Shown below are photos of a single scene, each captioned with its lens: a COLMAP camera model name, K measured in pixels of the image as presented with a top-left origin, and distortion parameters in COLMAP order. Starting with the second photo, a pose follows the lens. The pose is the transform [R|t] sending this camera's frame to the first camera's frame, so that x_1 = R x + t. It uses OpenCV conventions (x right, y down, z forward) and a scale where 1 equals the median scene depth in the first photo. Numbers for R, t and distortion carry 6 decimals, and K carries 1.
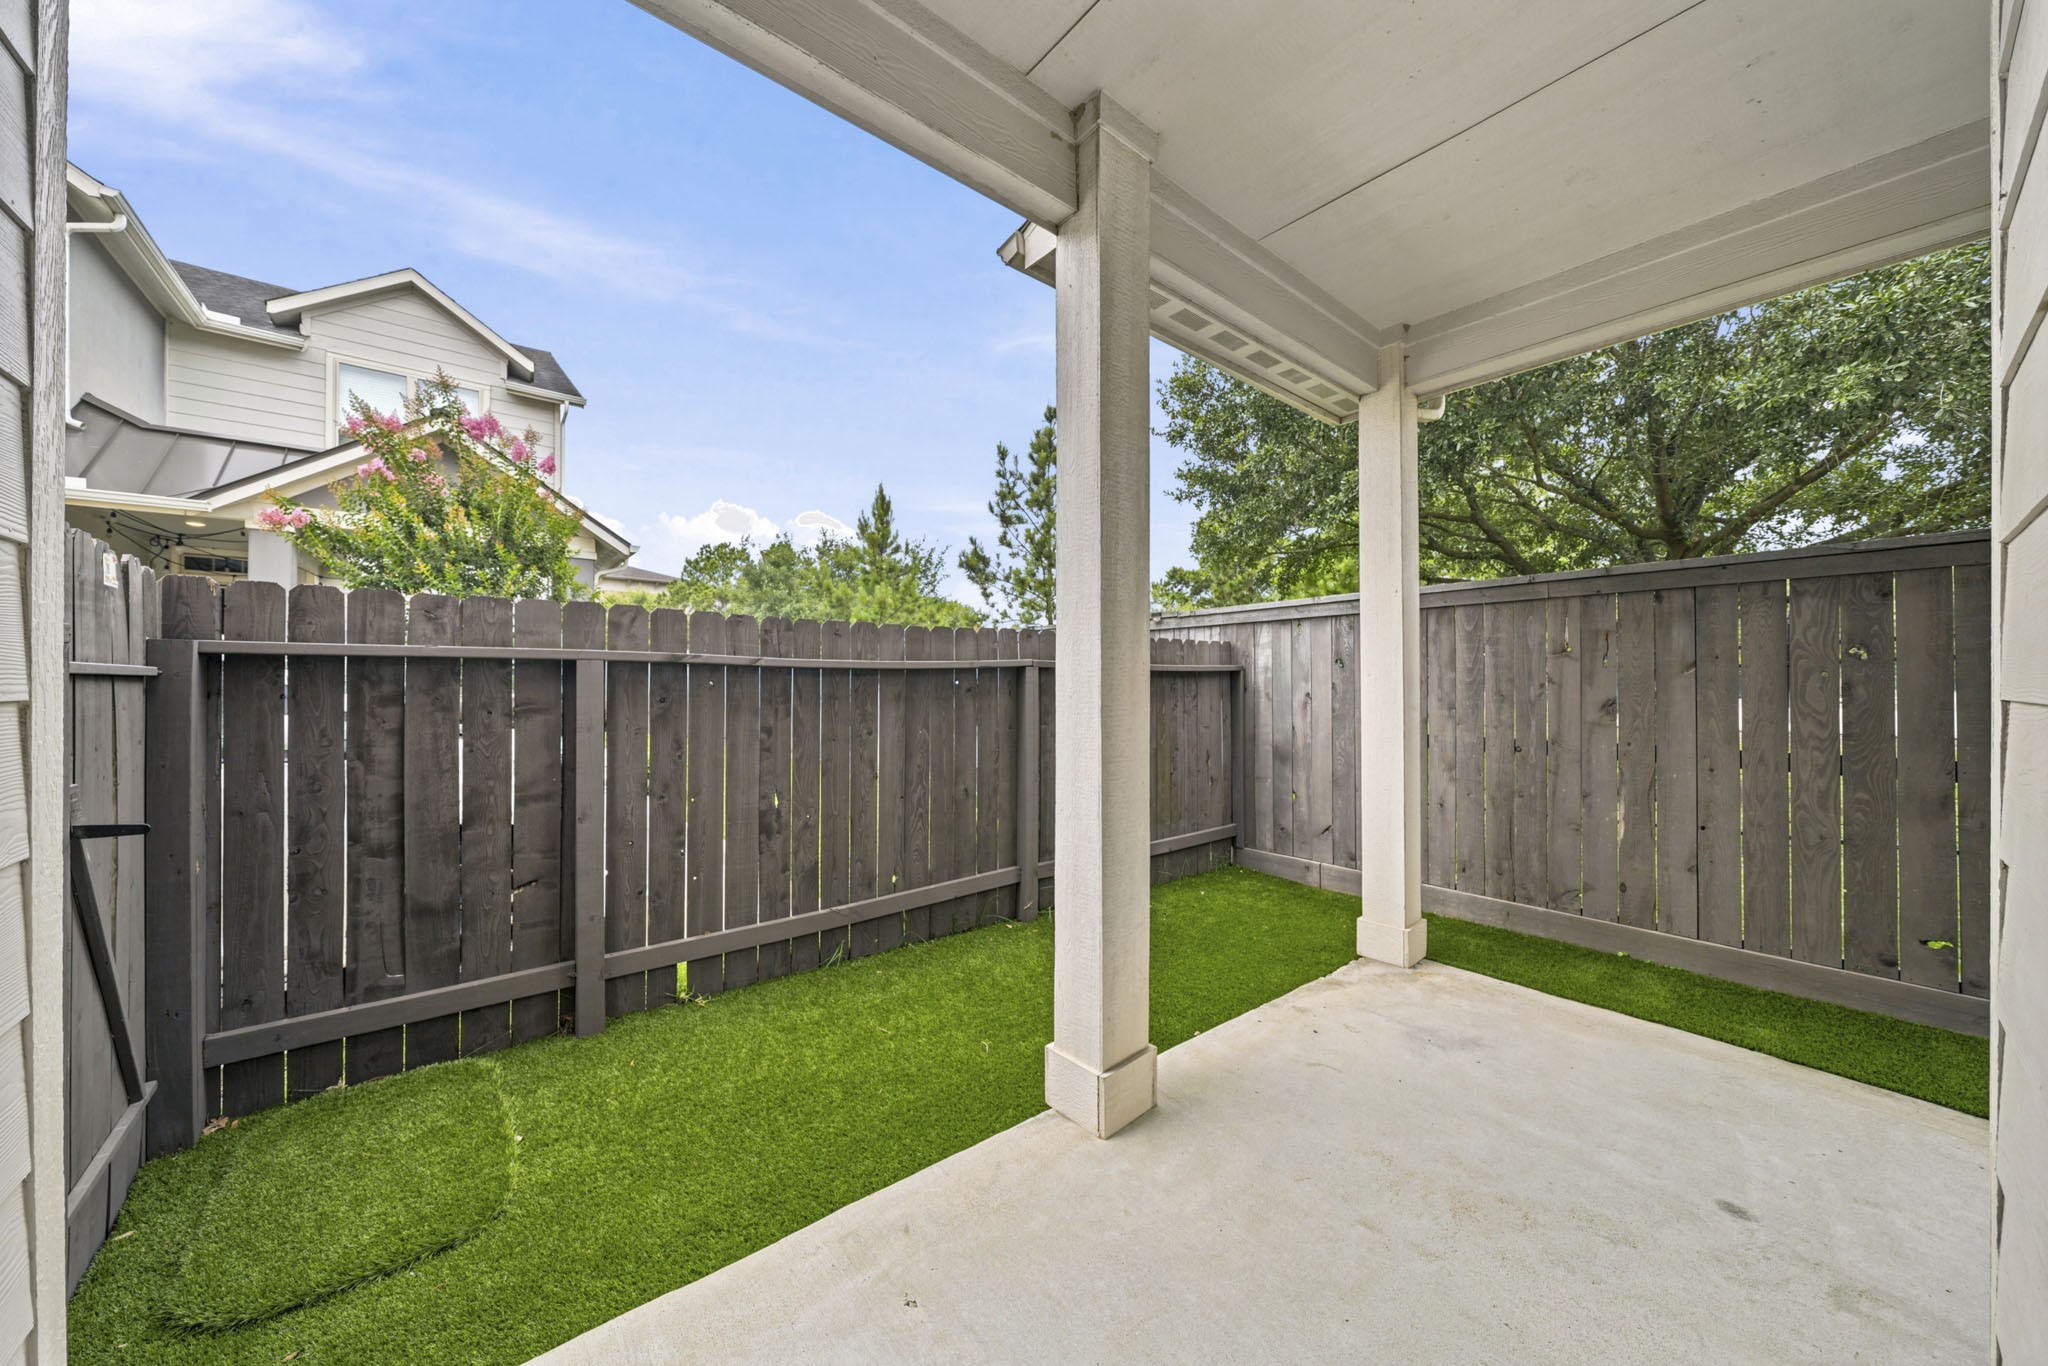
lens RADIAL K [[702.2, 0, 1011.5], [0, 702.2, 681.7], [0, 0, 1]] dist [-0.000751, -0.000036]
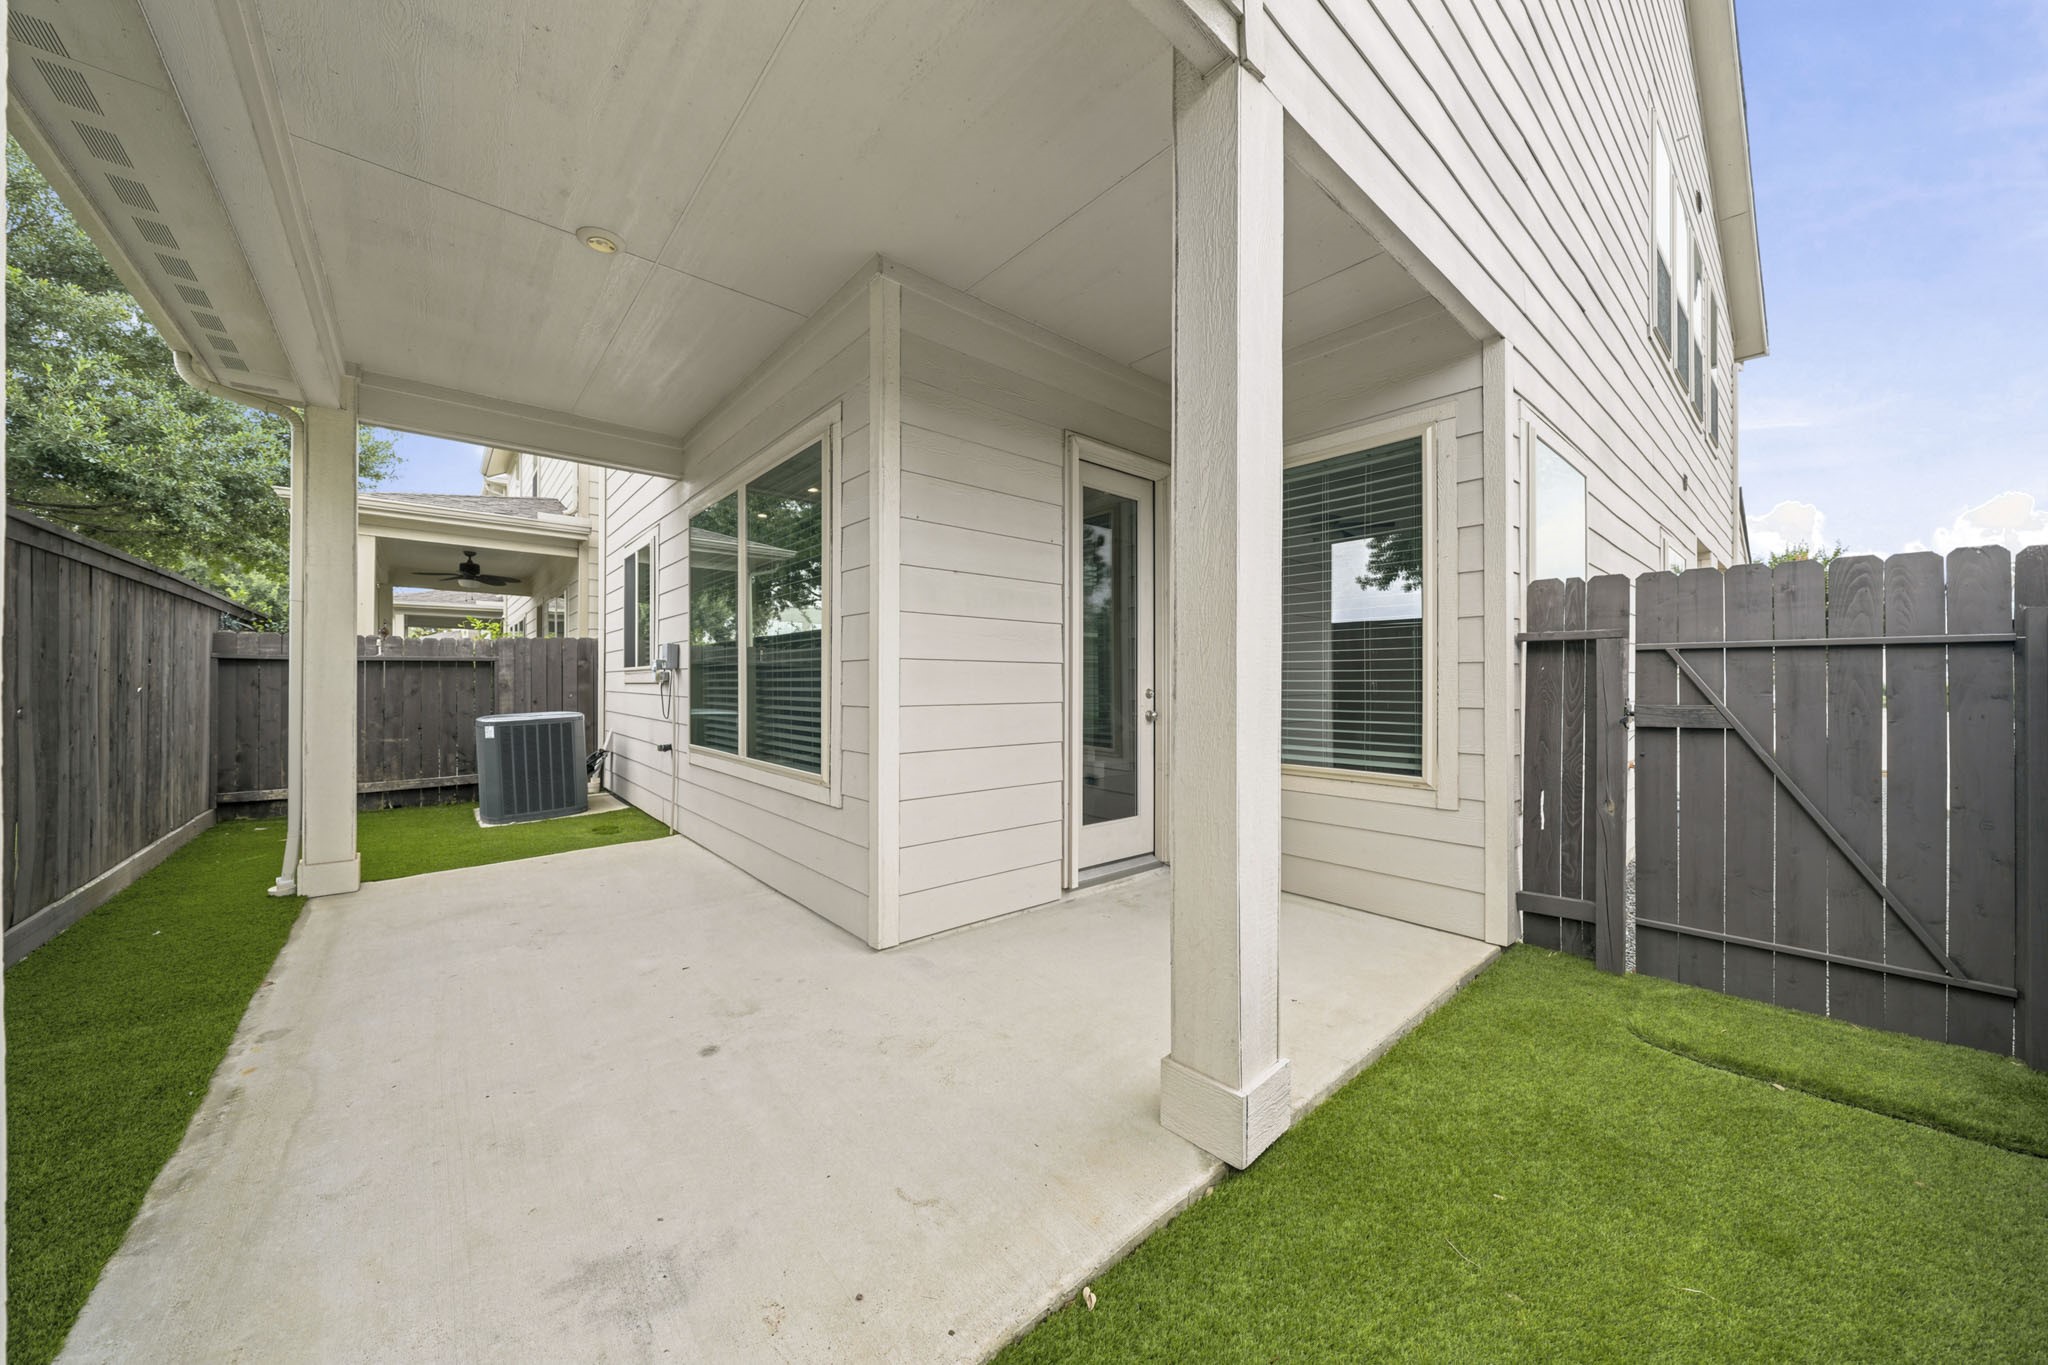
lens RADIAL K [[702.2, 0, 1011.5], [0, 702.2, 681.2], [0, 0, 1]] dist [-0.000751, -0.000036]
pose [[-0.999614, -0.011706, -0.025178, 0.423683], [-0.011493, 0.999897, -0.008582, 0.063805], [0.025276, -0.008289, -0.999646, 1.891331]]
